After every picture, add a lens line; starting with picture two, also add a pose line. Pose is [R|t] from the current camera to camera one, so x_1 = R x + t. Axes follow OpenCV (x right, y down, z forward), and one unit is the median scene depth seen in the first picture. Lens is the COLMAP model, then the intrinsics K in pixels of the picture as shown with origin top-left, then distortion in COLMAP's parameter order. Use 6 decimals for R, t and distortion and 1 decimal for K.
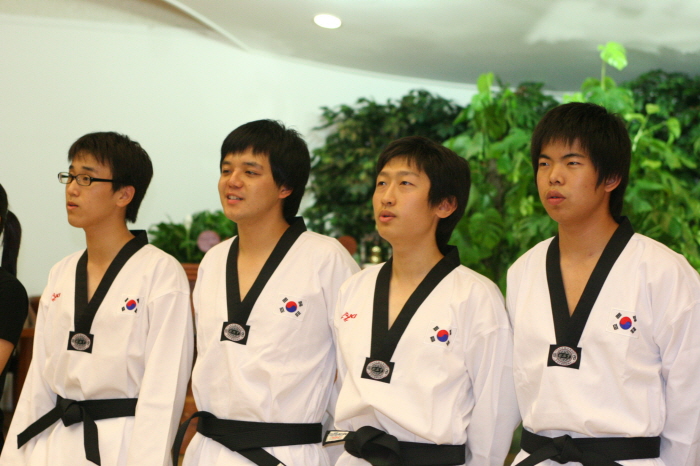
lens RADIAL K [[1829.5, 0, 352.4], [0, 1829.5, 228.6], [0, 0, 1]] dist [0.092553, 0.000000]
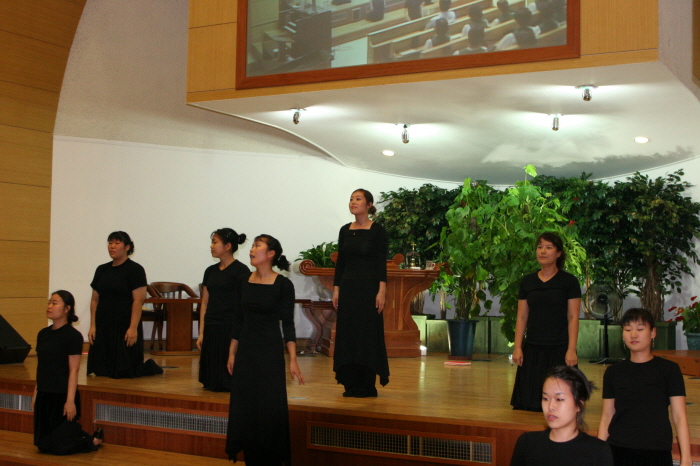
lens RADIAL K [[988.5, 0, 355.1], [0, 988.5, 234.1], [0, 0, 1]] dist [-0.080497, 0.000000]
pose [[0.998656, -0.014512, 0.049756, -0.110187], [0.014886, 0.999864, -0.007159, -0.010830], [-0.049645, 0.007890, 0.998736, -0.149322]]
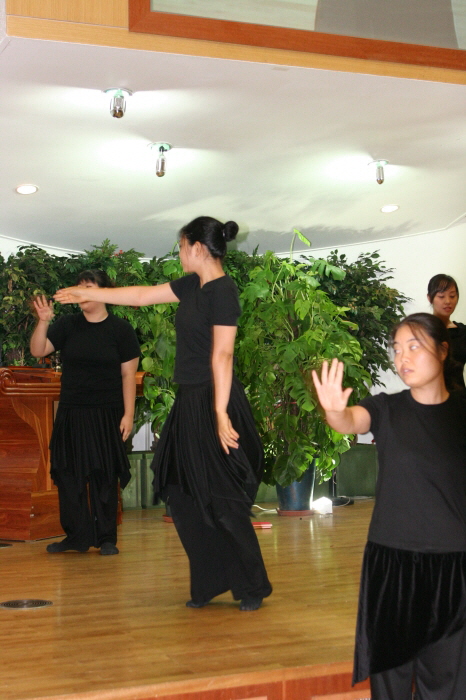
lens RADIAL K [[1173.9, 0, 218.7], [0, 1173.9, 350.5], [0, 0, 1]] dist [-0.053745, 0.000000]
pose [[0.577818, -0.012332, 0.816073, -0.598901], [0.006459, 0.999924, 0.010537, -0.008787], [-0.816140, -0.000817, 0.577853, 0.414443]]
